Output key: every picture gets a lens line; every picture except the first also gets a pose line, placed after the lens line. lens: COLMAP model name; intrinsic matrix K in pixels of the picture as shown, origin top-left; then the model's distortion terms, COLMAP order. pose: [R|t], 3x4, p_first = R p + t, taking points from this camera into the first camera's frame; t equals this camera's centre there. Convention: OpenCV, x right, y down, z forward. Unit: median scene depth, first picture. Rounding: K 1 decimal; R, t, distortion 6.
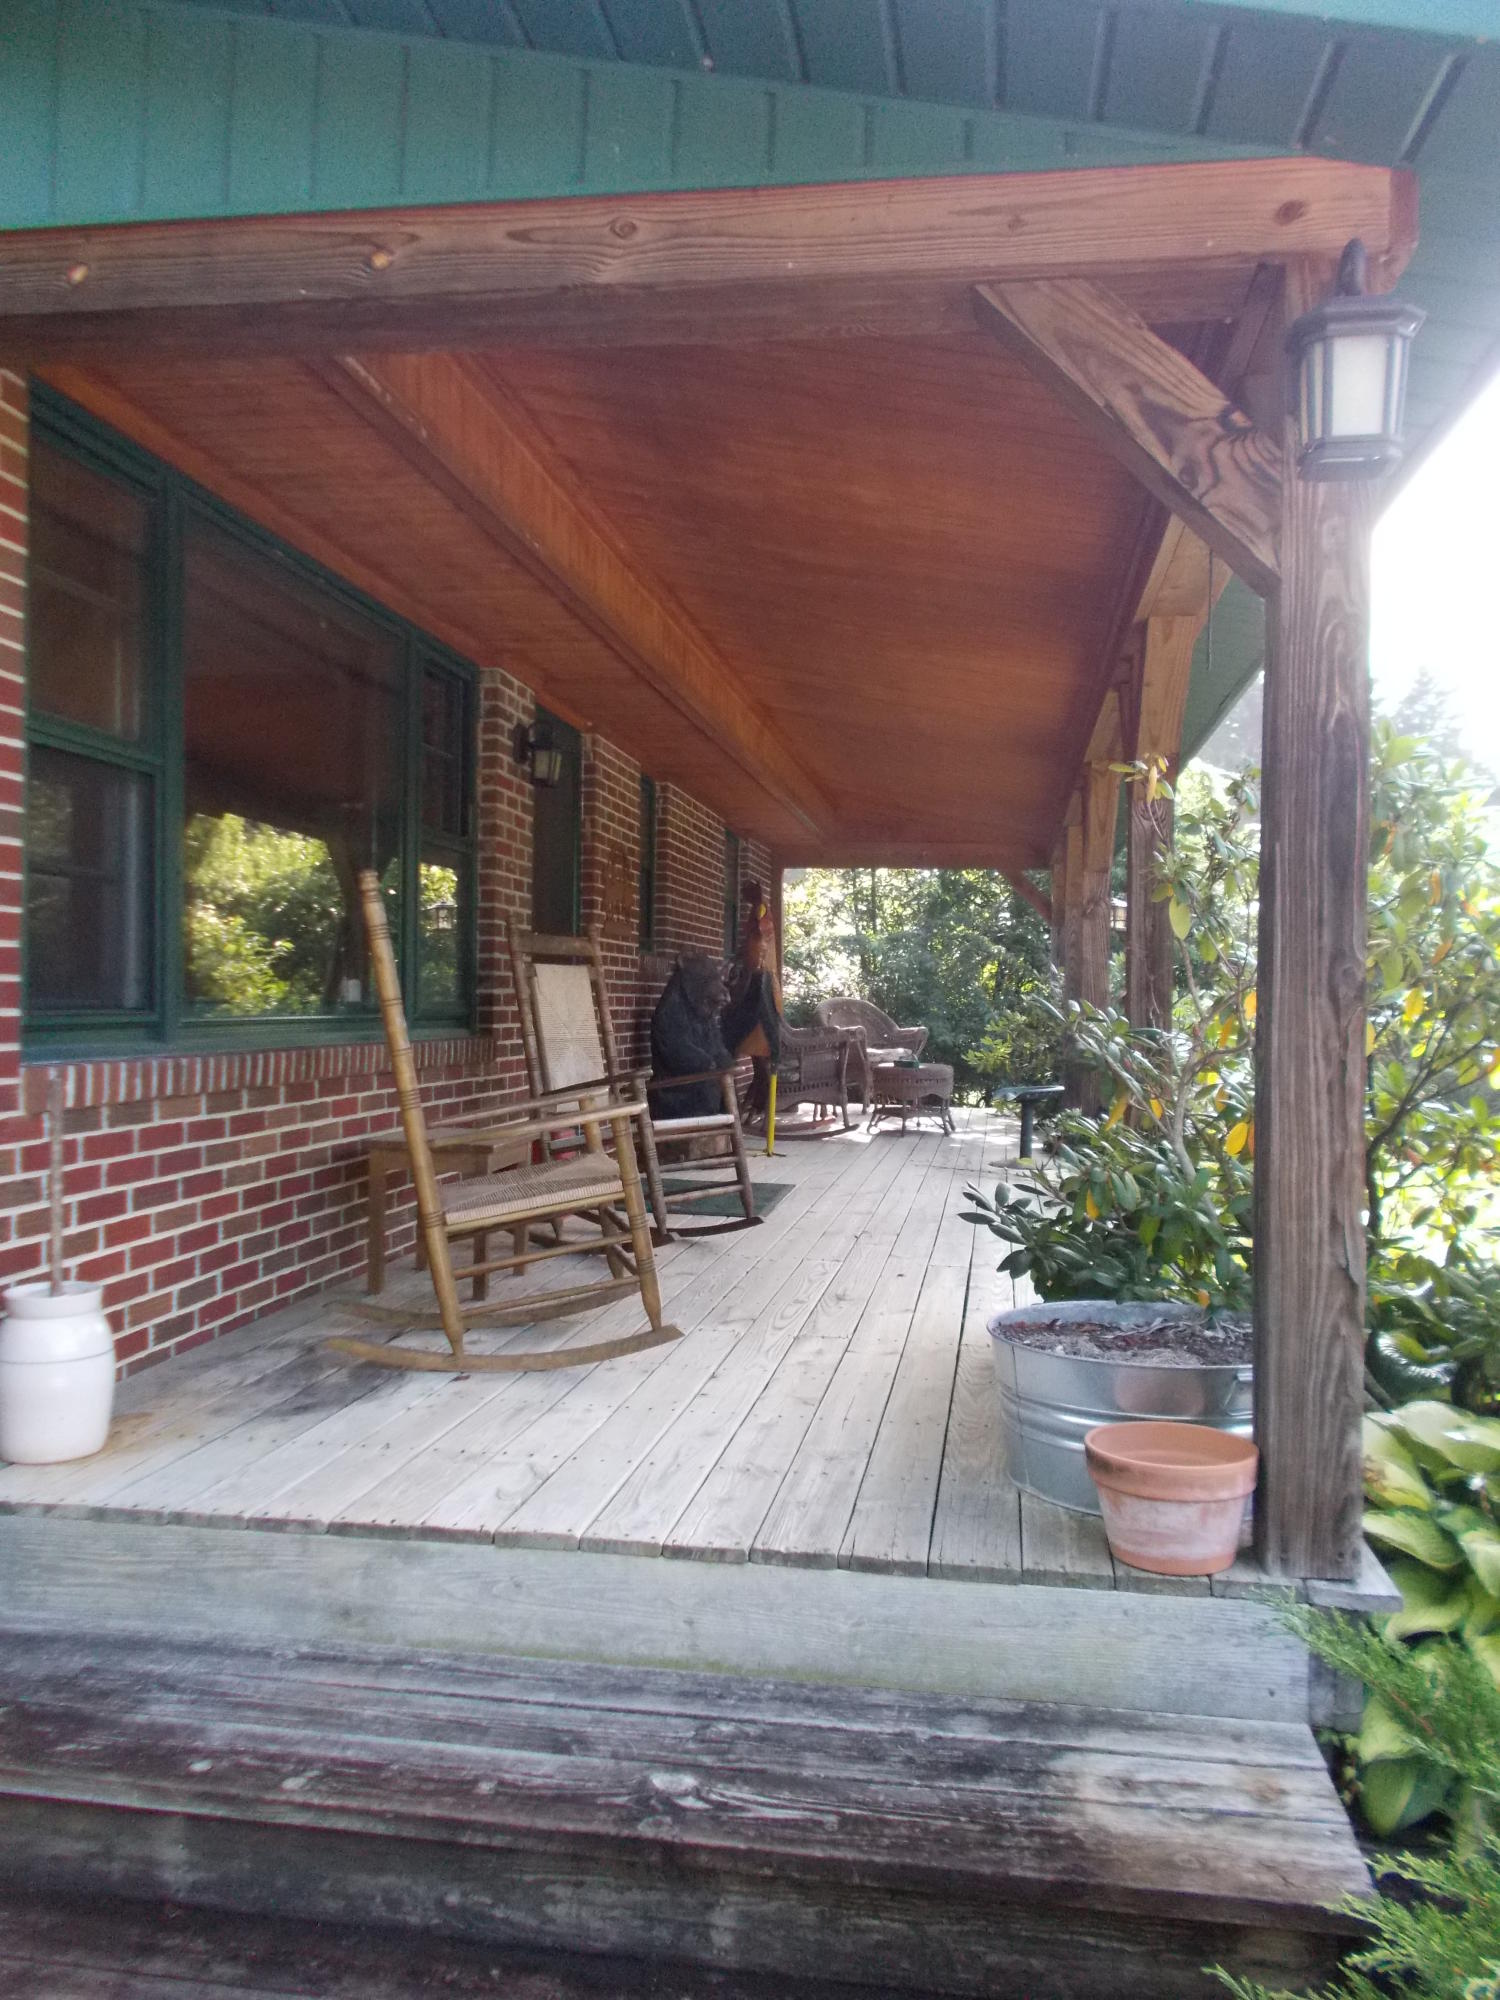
lens RADIAL K [[1538.8, 0, 751.2], [0, 1538.8, 1014.4], [0, 0, 1]] dist [0.017833, -0.018307]
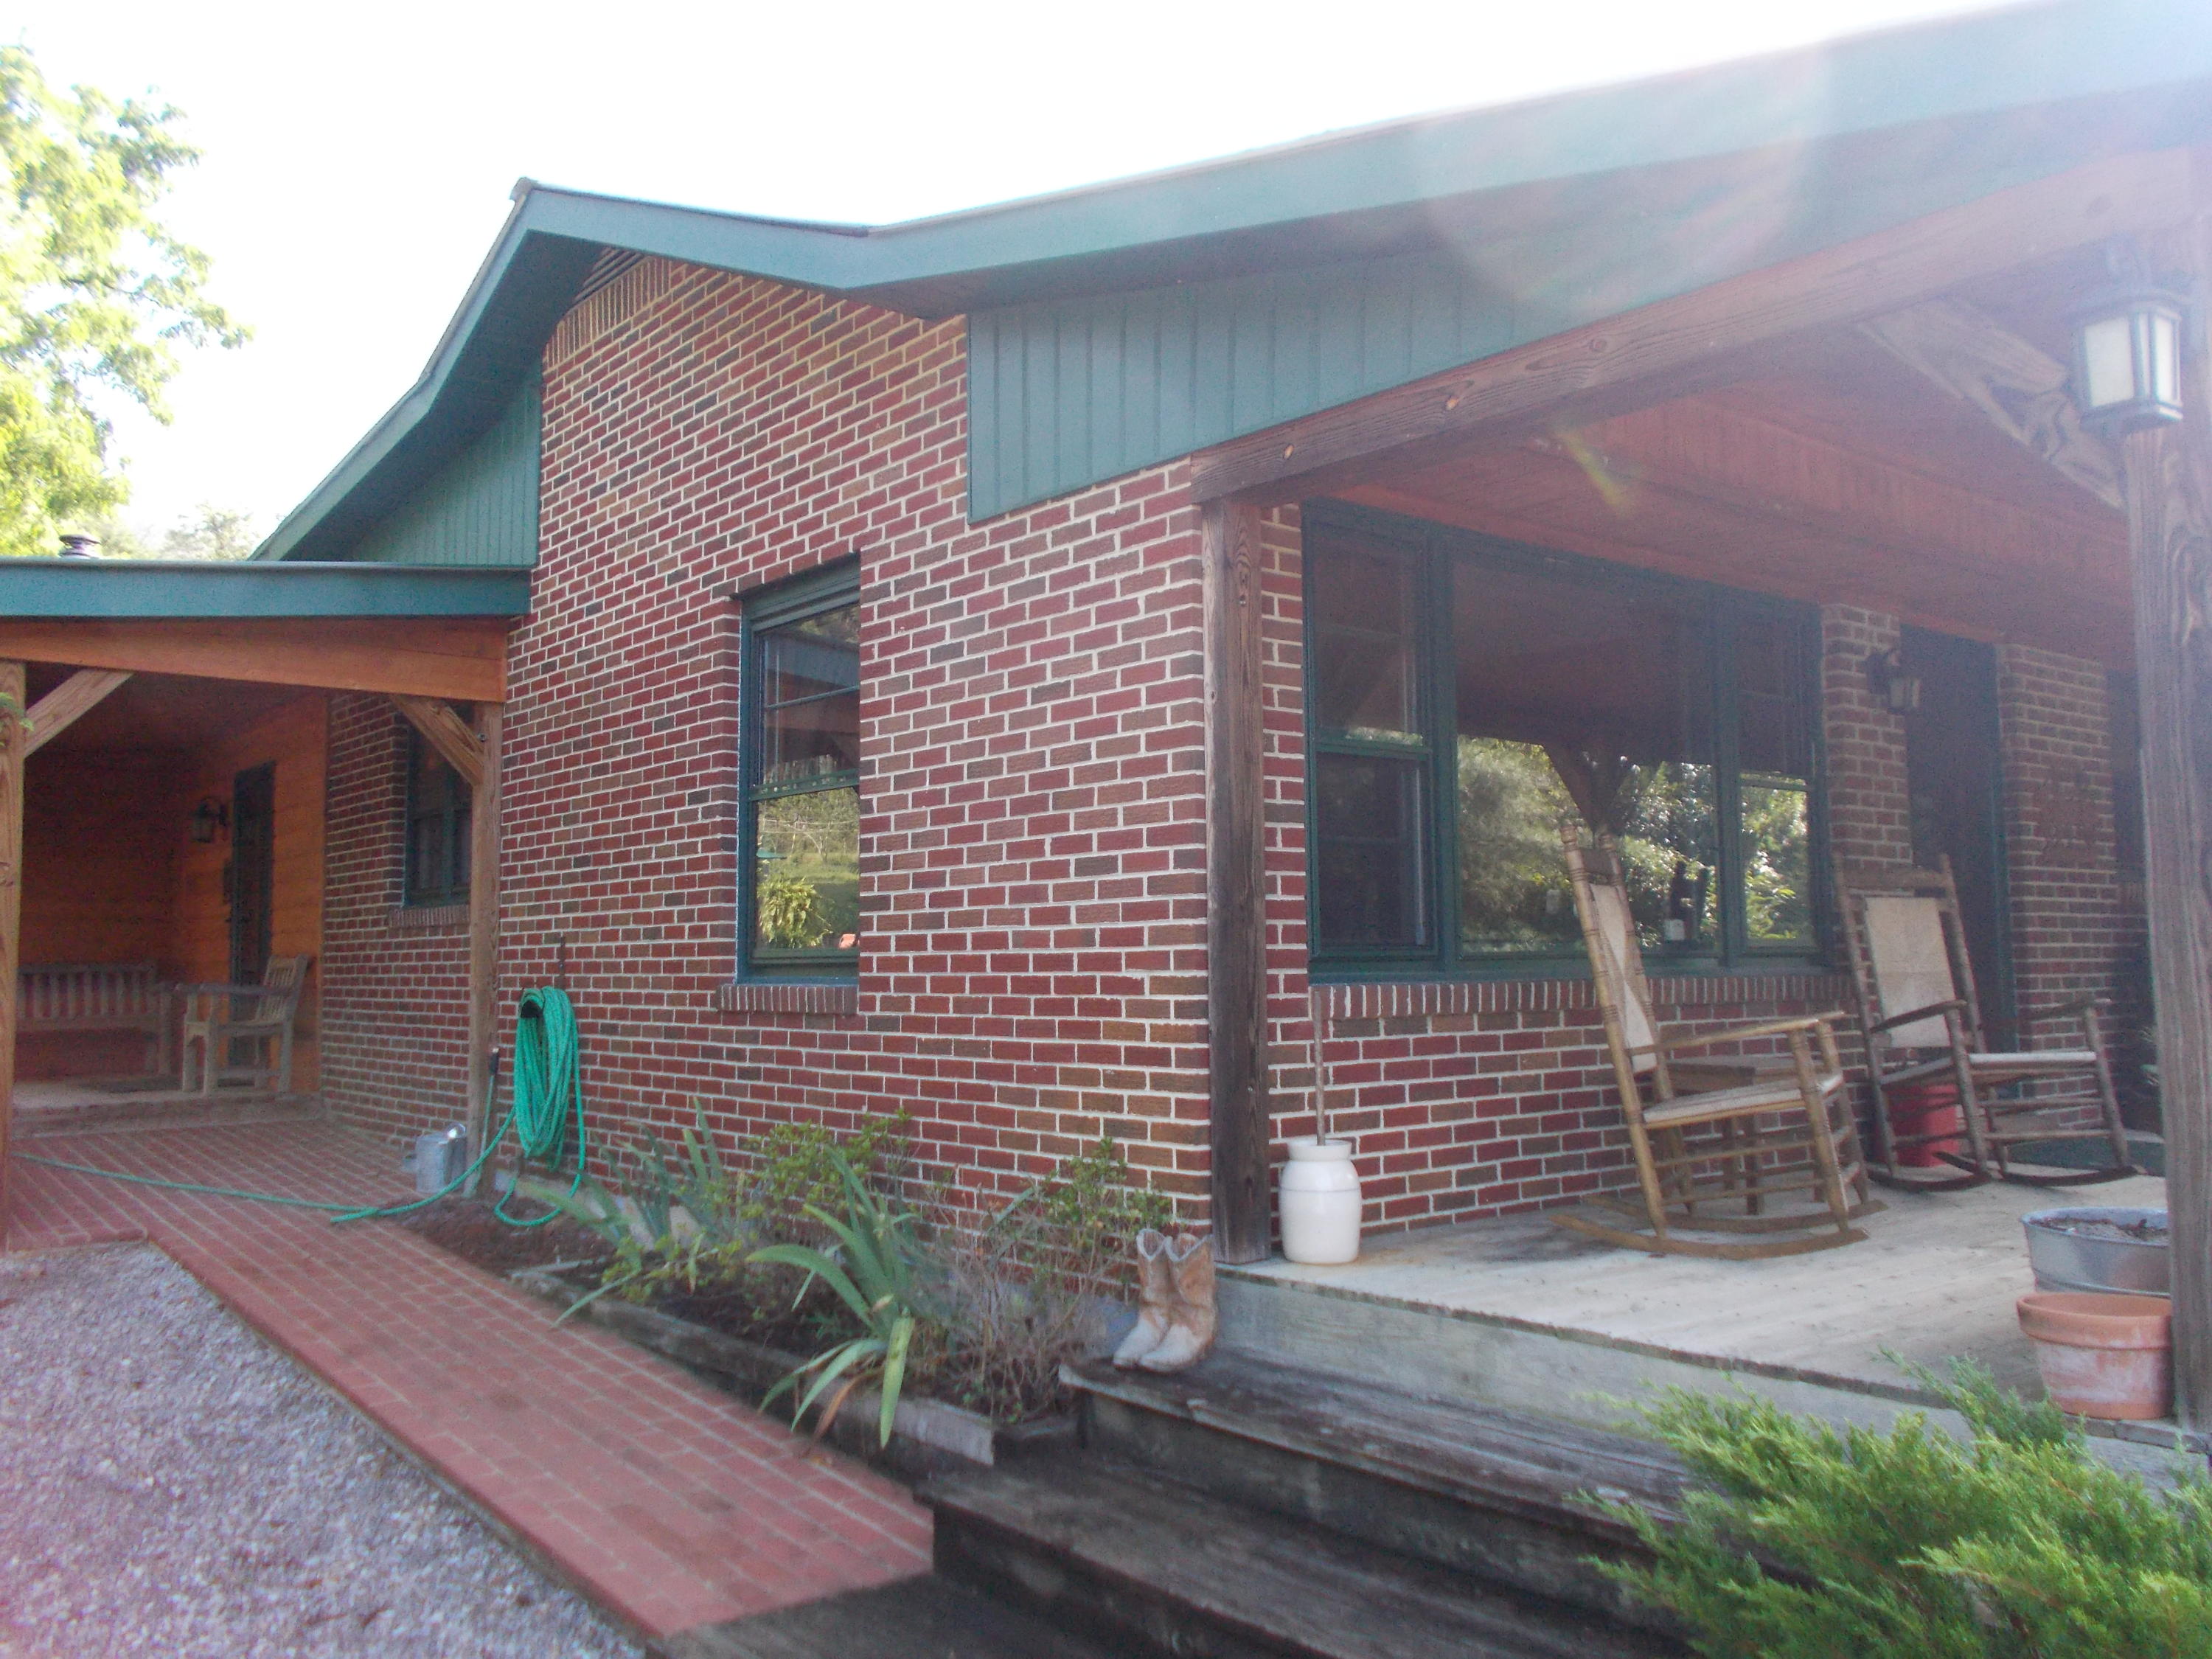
lens RADIAL K [[1803.9, 0, 1123.3], [0, 1803.9, 824.5], [0, 0, 1]] dist [0.010750, -0.000016]
pose [[0.749735, -0.074406, -0.657542, 0.486955], [0.016582, 0.995459, -0.093736, 0.038744], [0.661531, 0.059374, 0.747564, -0.341323]]
